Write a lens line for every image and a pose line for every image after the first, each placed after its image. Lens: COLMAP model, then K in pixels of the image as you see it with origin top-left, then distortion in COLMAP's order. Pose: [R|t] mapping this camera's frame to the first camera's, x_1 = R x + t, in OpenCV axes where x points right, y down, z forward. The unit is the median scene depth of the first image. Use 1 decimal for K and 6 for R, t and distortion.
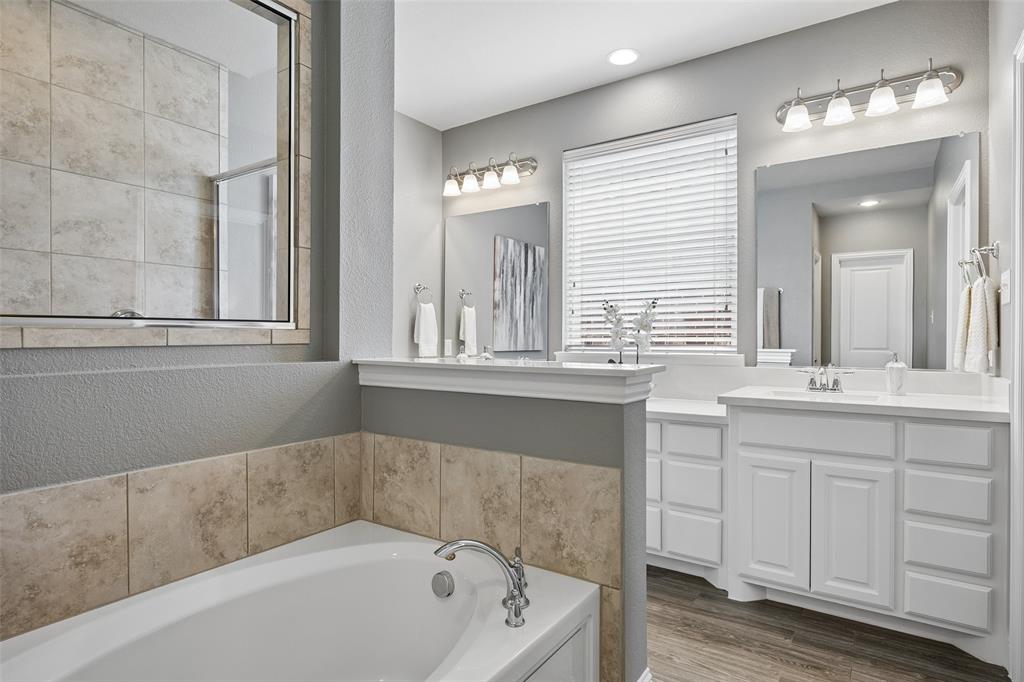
lens RADIAL K [[549.2, 0, 510.1], [0, 549.2, 341.4], [0, 0, 1]] dist [-0.007059, -0.003280]
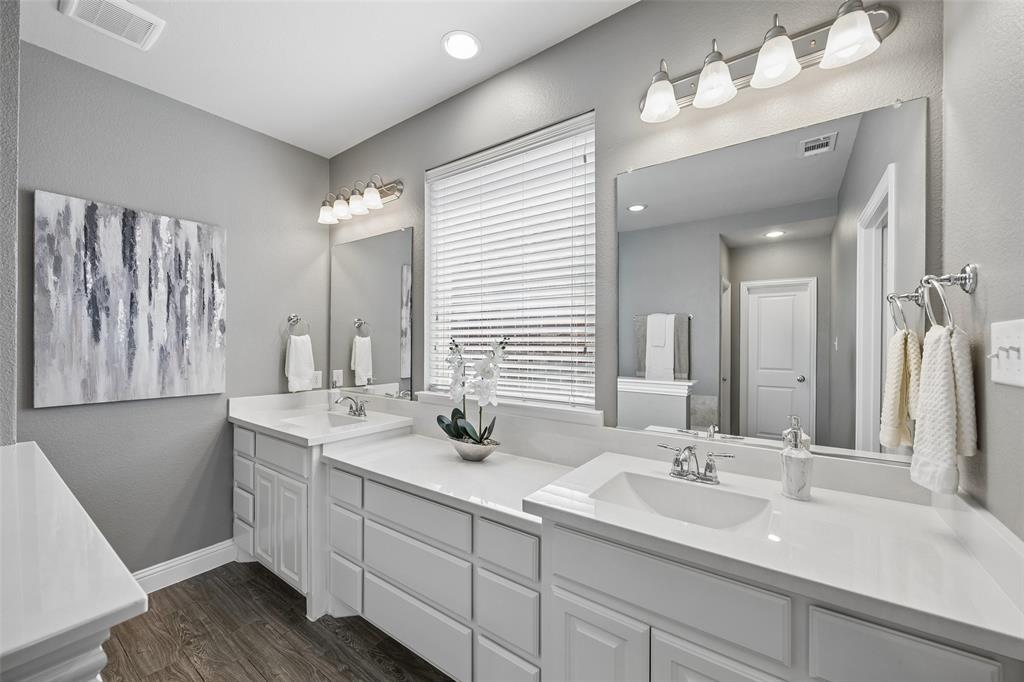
lens RADIAL K [[395.3, 0, 511.4], [0, 395.3, 342.3], [0, 0, 1]] dist [-0.002969, 0.000284]
pose [[0.999796, 0.001883, -0.020094, 0.244925], [-0.001972, 0.999988, -0.004408, -0.058483], [0.020085, 0.004447, 0.999788, 0.339658]]
